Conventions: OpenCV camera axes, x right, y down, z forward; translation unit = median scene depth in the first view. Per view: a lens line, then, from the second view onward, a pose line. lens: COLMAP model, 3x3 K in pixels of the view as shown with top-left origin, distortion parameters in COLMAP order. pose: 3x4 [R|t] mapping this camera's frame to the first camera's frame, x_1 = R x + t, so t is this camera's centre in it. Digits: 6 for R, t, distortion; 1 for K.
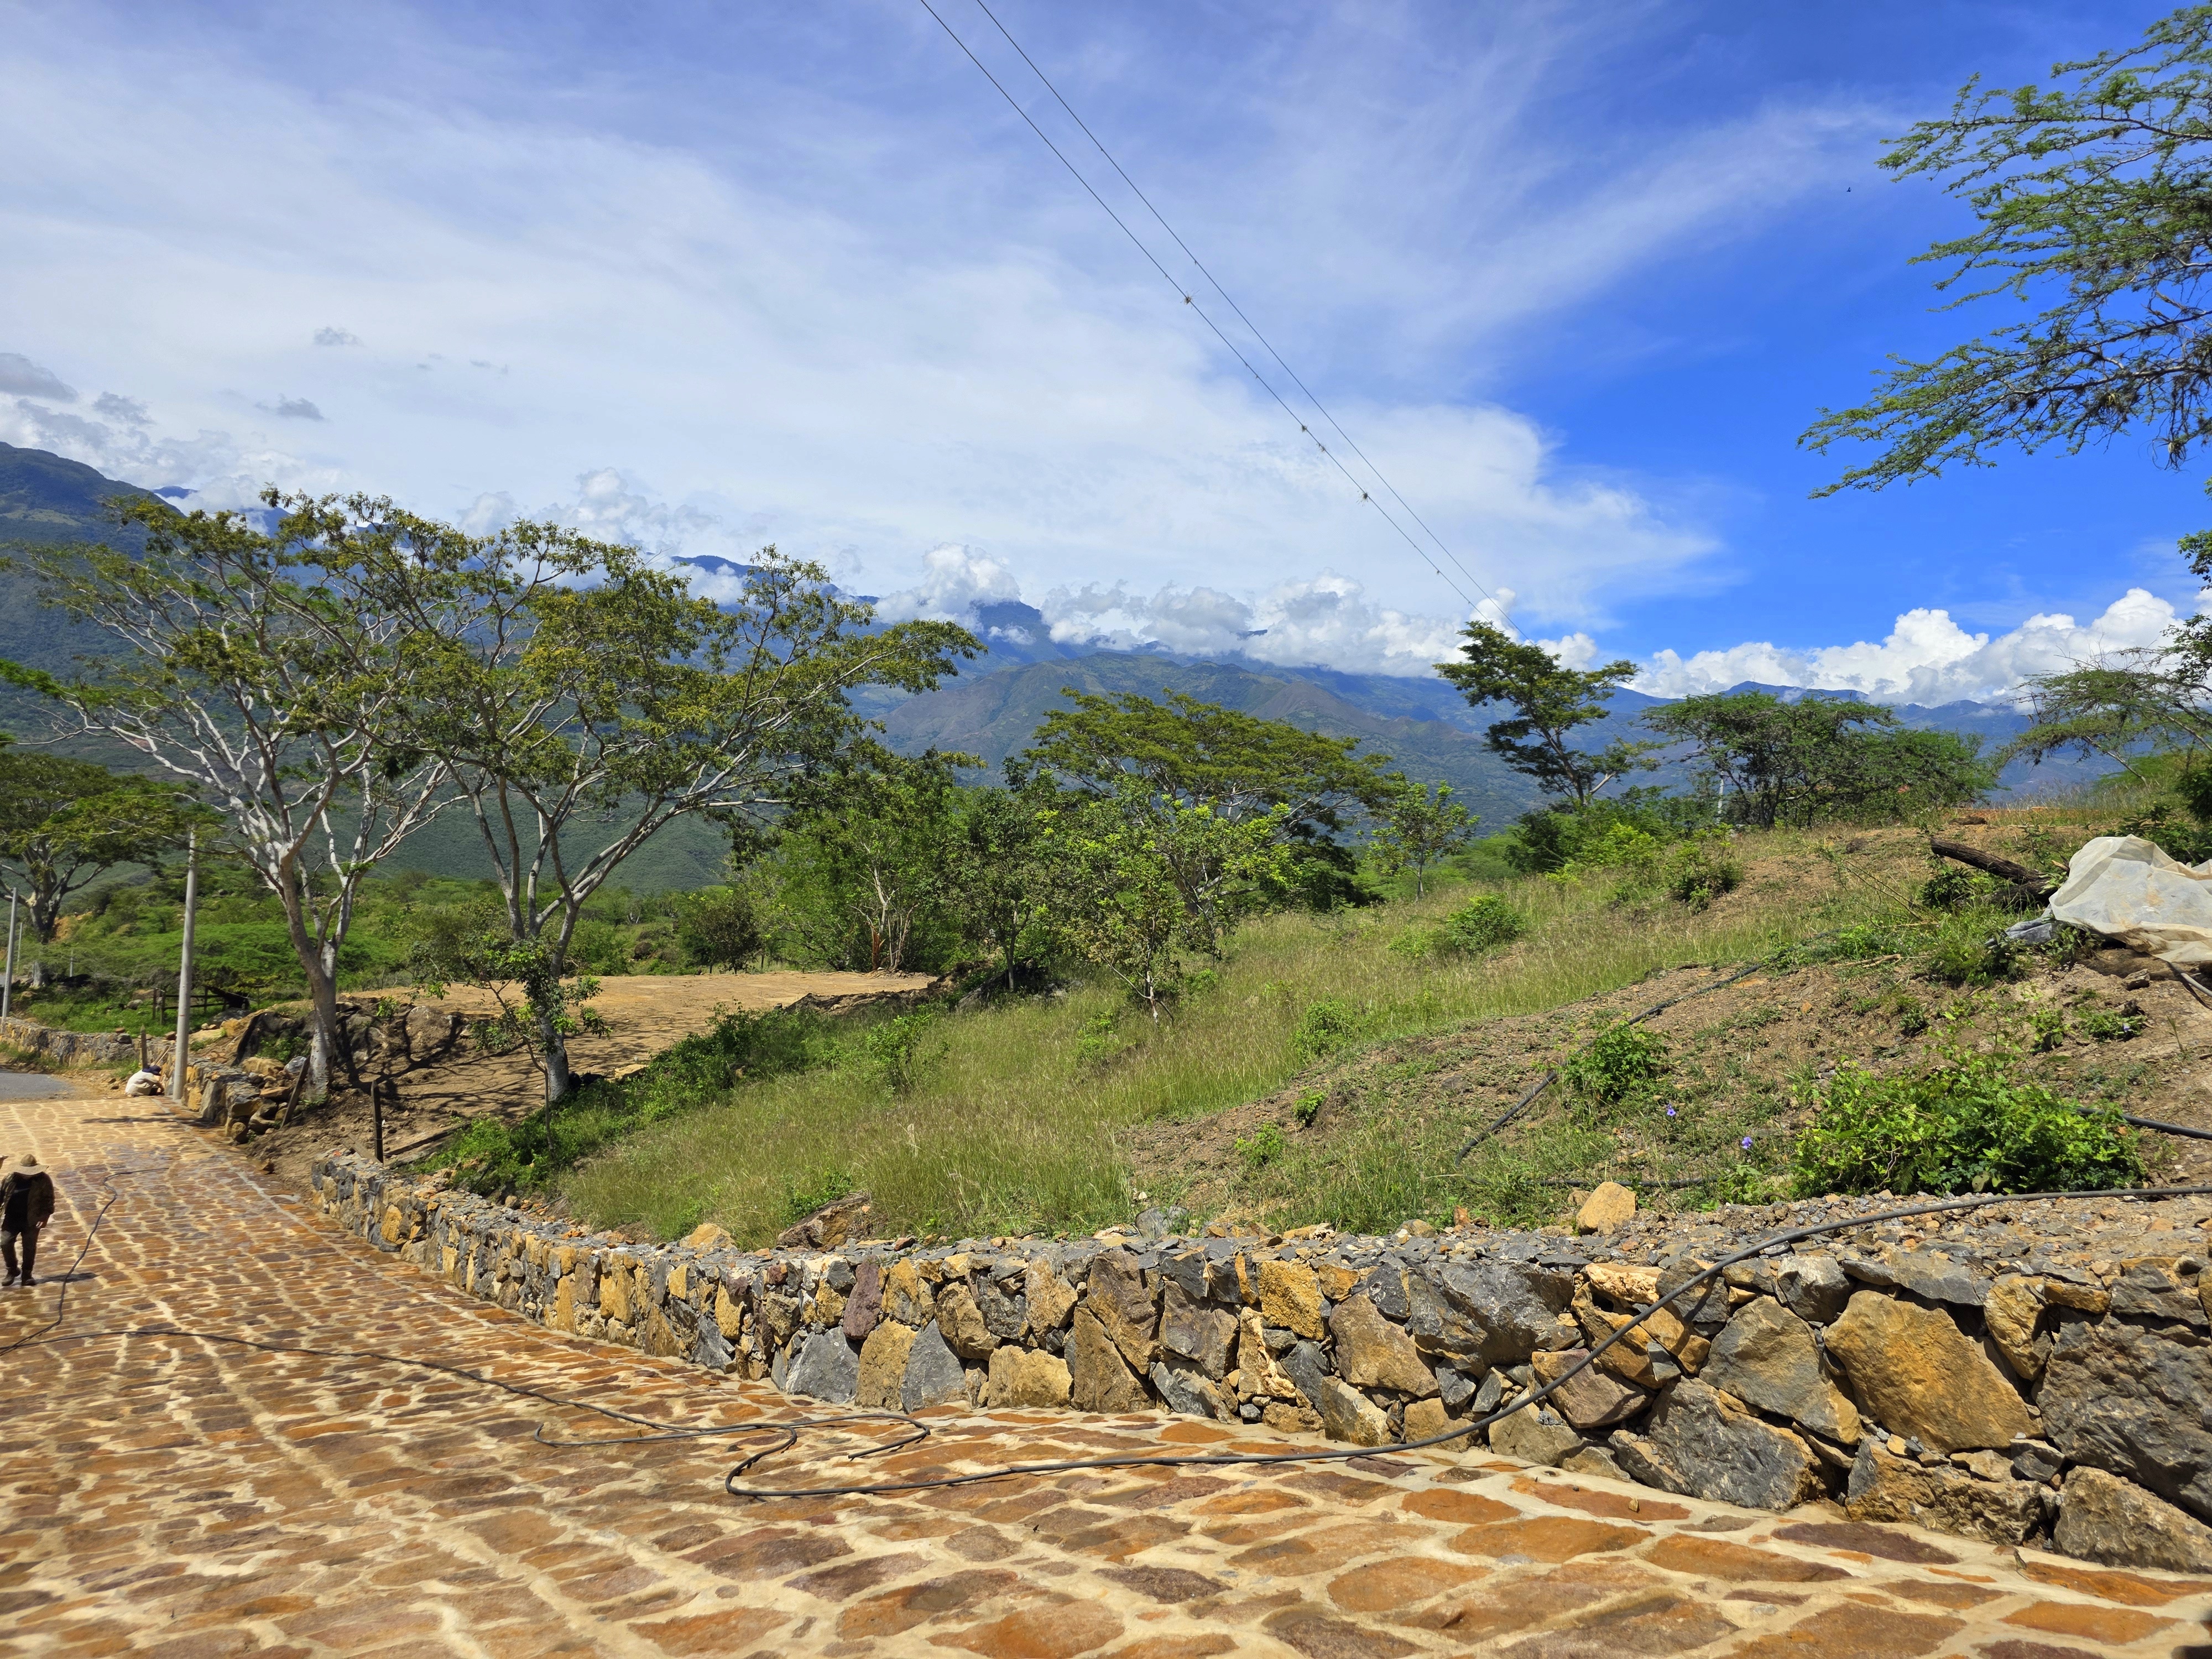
lens RADIAL K [[1472.6, 0, 1130.5], [0, 1472.6, 823.6], [0, 0, 1]] dist [0.062429, -0.062072]
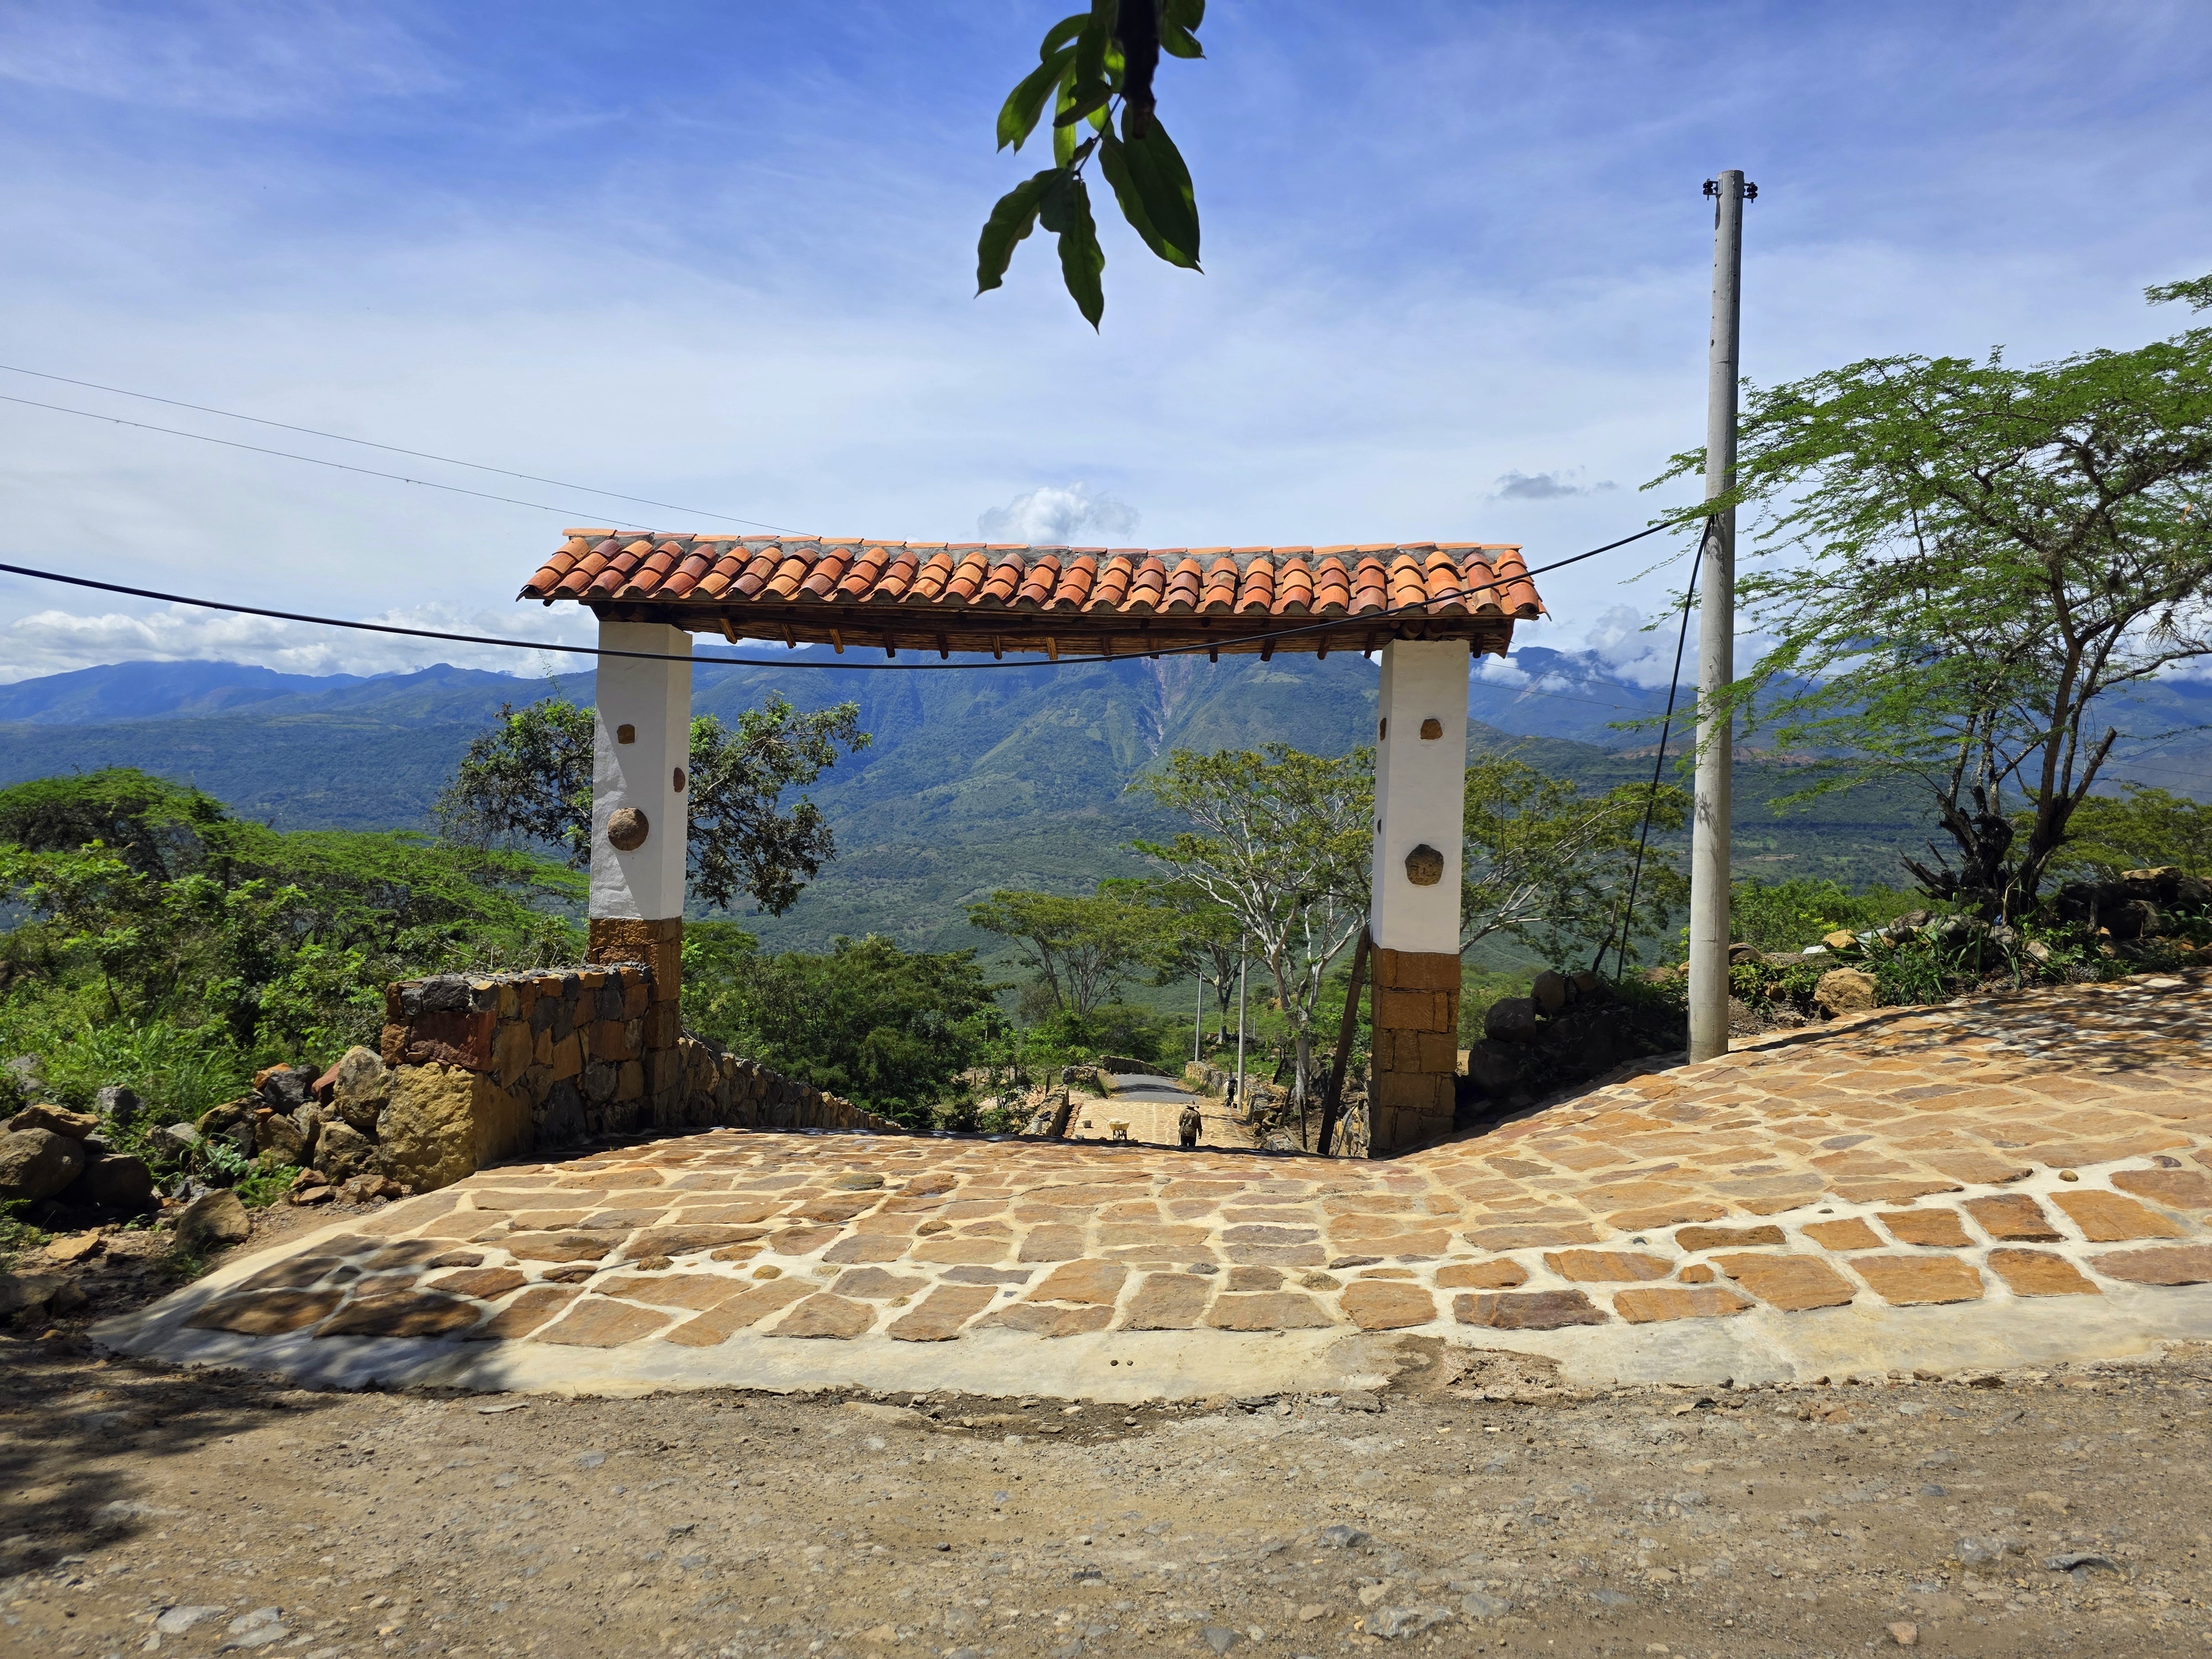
lens RADIAL K [[1472.6, 0, 1106.0], [0, 1472.6, 842.8], [0, 0, 1]] dist [0.062429, -0.062072]
pose [[0.734279, -0.039588, -0.677692, 0.345442], [0.003278, 0.998493, -0.054776, -0.010600], [0.678839, 0.037999, 0.733303, -0.258816]]
